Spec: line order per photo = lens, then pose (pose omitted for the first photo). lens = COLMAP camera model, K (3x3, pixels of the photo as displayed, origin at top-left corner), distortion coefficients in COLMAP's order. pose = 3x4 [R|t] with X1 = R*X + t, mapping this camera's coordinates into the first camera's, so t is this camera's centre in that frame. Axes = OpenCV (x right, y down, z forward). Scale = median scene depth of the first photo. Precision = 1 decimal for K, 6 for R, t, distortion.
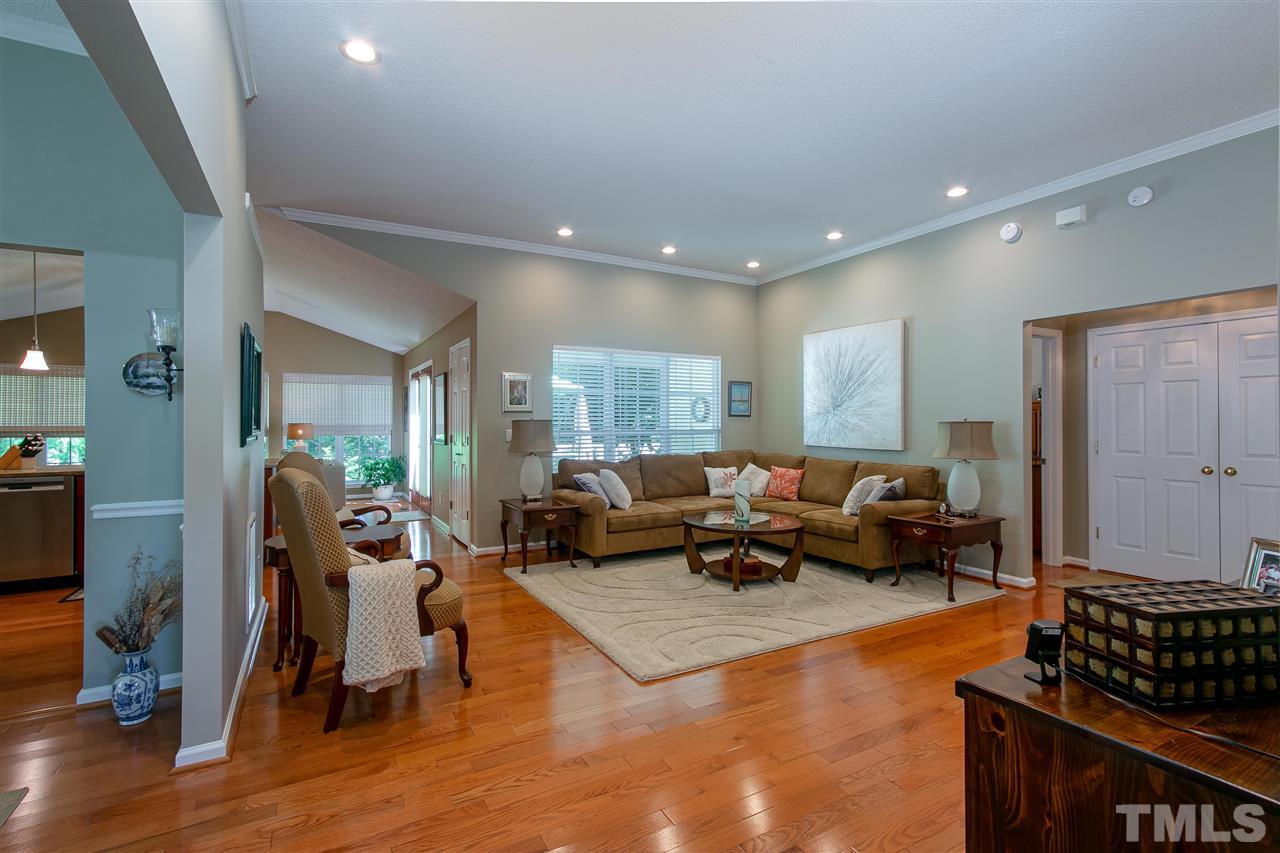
lens RADIAL K [[585.6, 0, 626.0], [0, 585.6, 420.5], [0, 0, 1]] dist [0.001174, 0.000310]
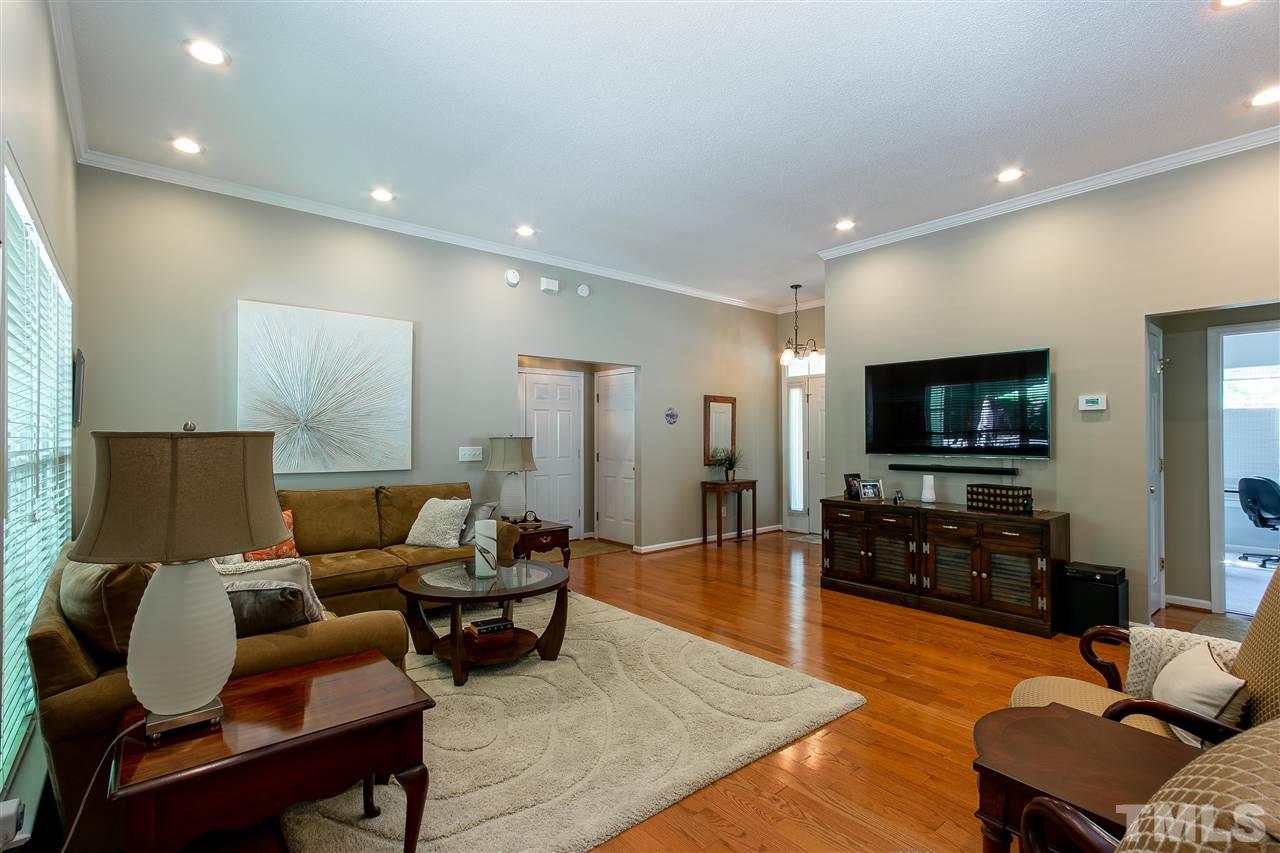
lens RADIAL K [[585.6, 0, 620.8], [0, 585.6, 435.4], [0, 0, 1]] dist [-0.001259, 0.000121]
pose [[-0.178428, 0.002615, 0.983949, -0.488813], [-0.002687, 0.999991, -0.003145, 0.001290], [-0.983949, -0.003205, -0.178420, 0.884206]]
